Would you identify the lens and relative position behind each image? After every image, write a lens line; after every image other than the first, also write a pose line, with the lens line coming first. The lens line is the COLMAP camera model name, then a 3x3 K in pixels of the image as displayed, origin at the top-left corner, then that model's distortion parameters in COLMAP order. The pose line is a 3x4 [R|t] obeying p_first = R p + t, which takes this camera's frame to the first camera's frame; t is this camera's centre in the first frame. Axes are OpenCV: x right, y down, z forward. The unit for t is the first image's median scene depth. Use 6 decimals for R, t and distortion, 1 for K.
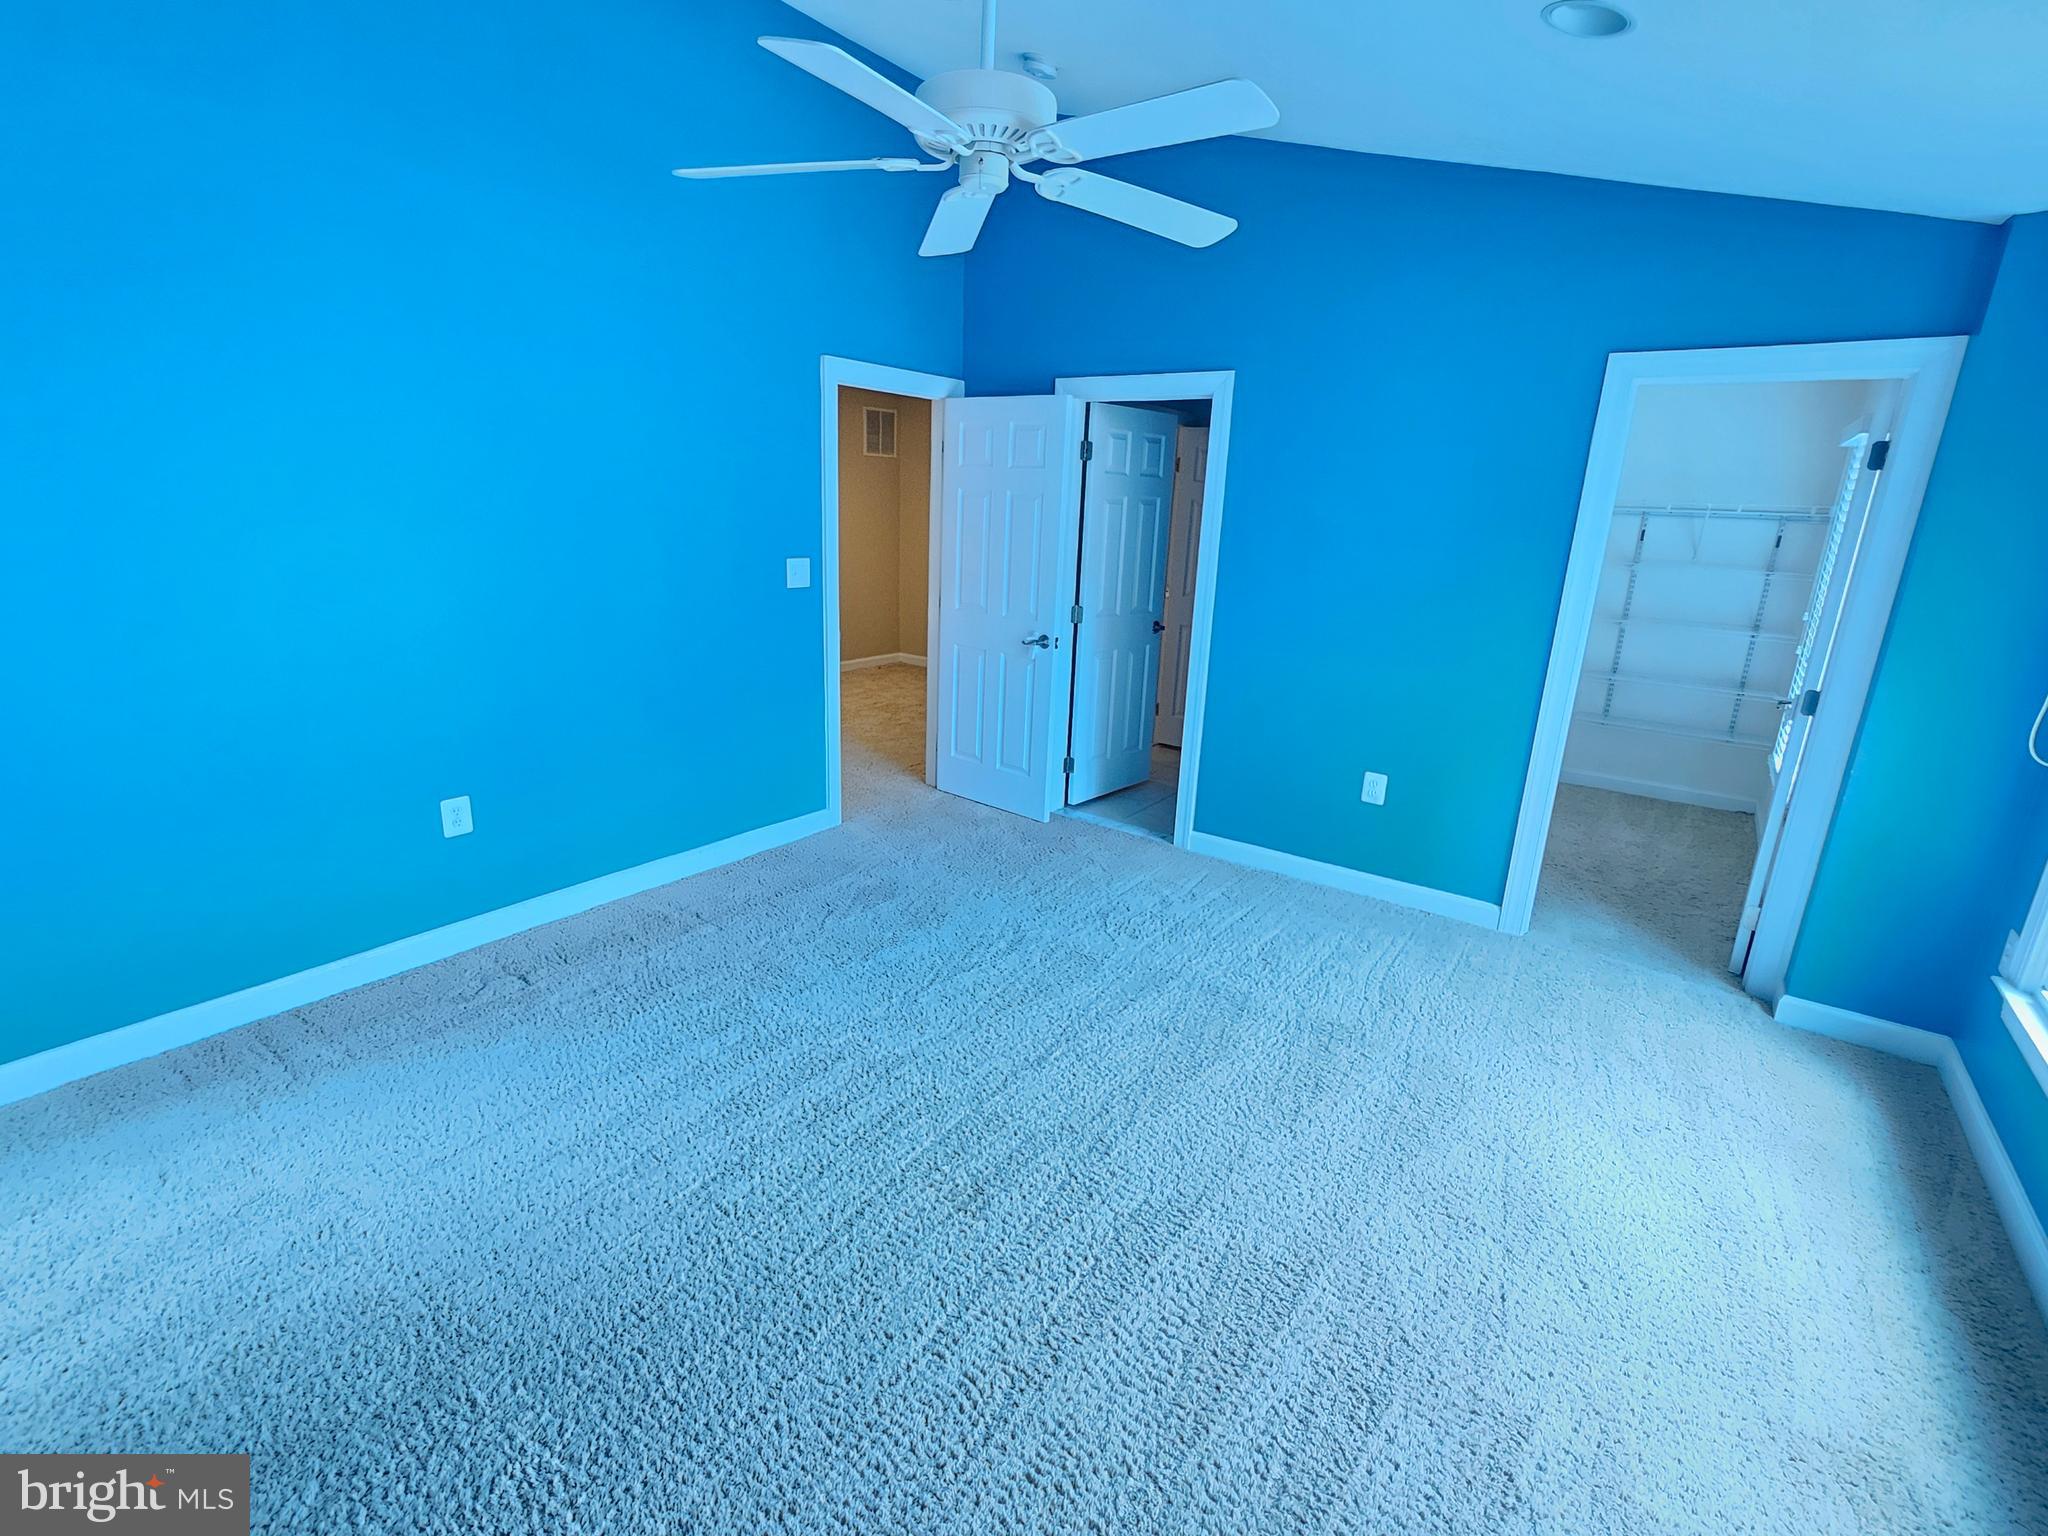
lens RADIAL K [[950.2, 0, 1028.6], [0, 950.2, 759.3], [0, 0, 1]] dist [0.000007, 0.001698]
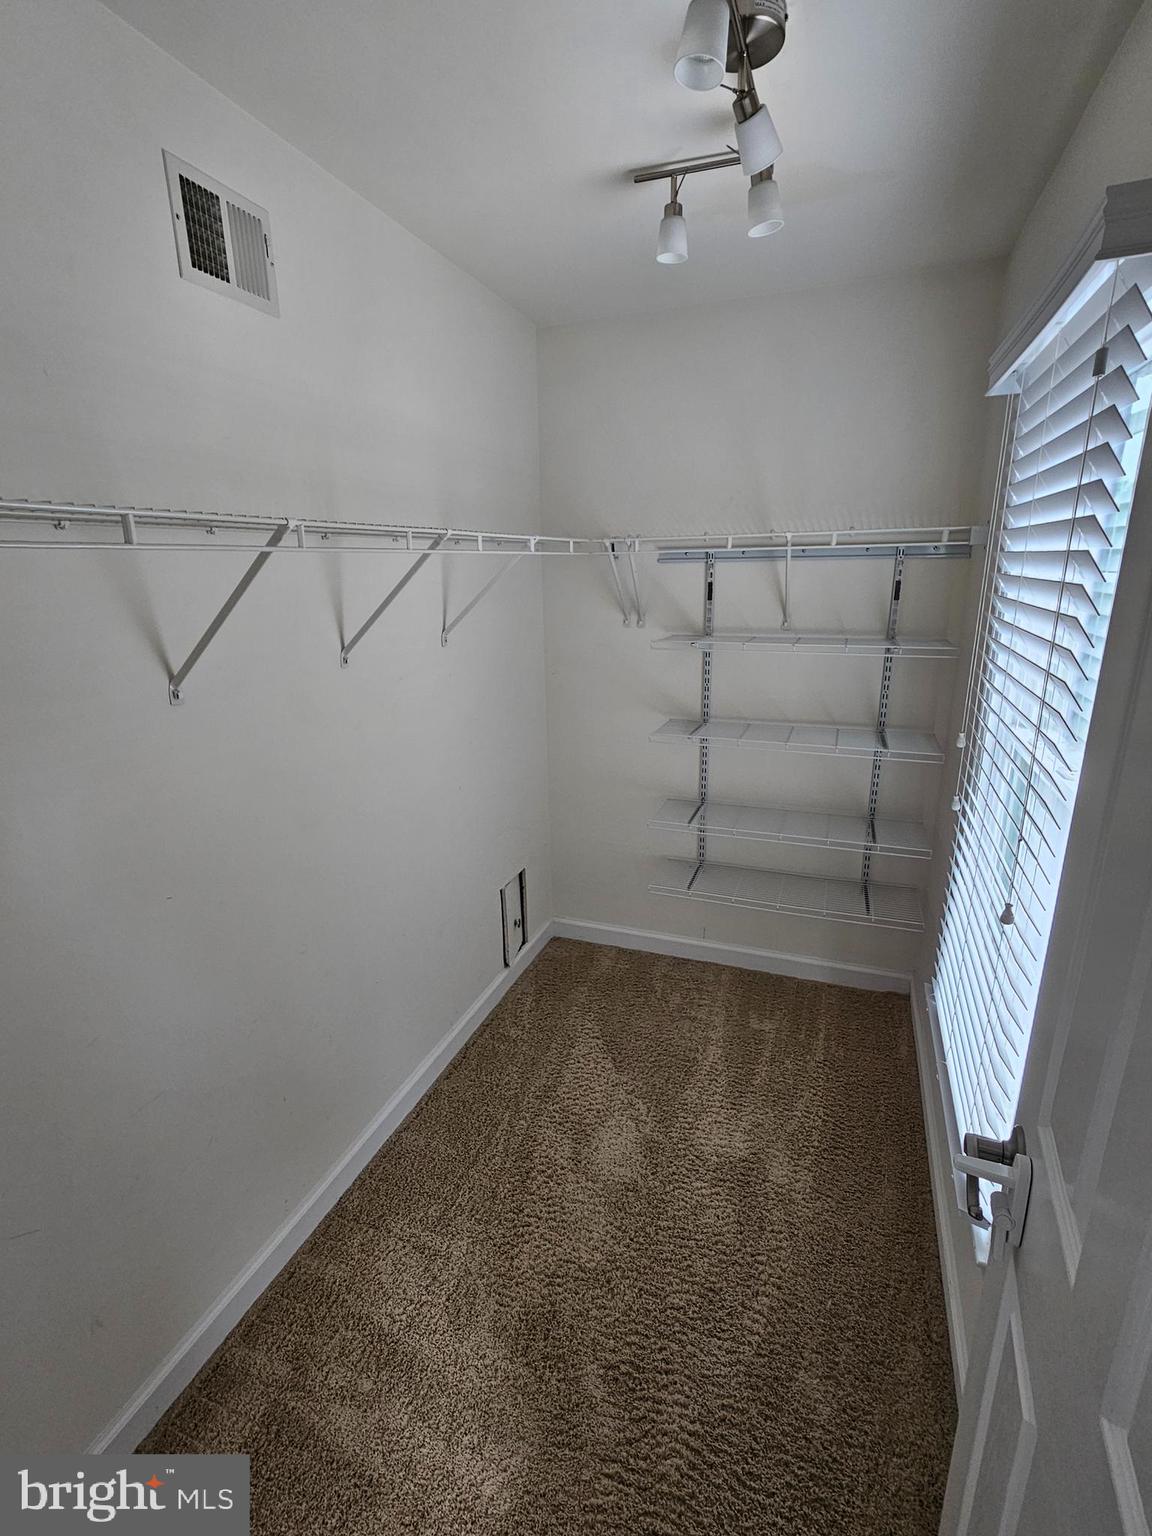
lens RADIAL K [[712.6, 0, 582.0], [0, 712.6, 769.8], [0, 0, 1]] dist [0.000007, 0.001698]
pose [[0.966522, -0.125915, 0.223562, 0.450865], [0.121623, 0.992030, 0.032919, -0.146395], [-0.225926, -0.004626, 0.974134, 0.567400]]
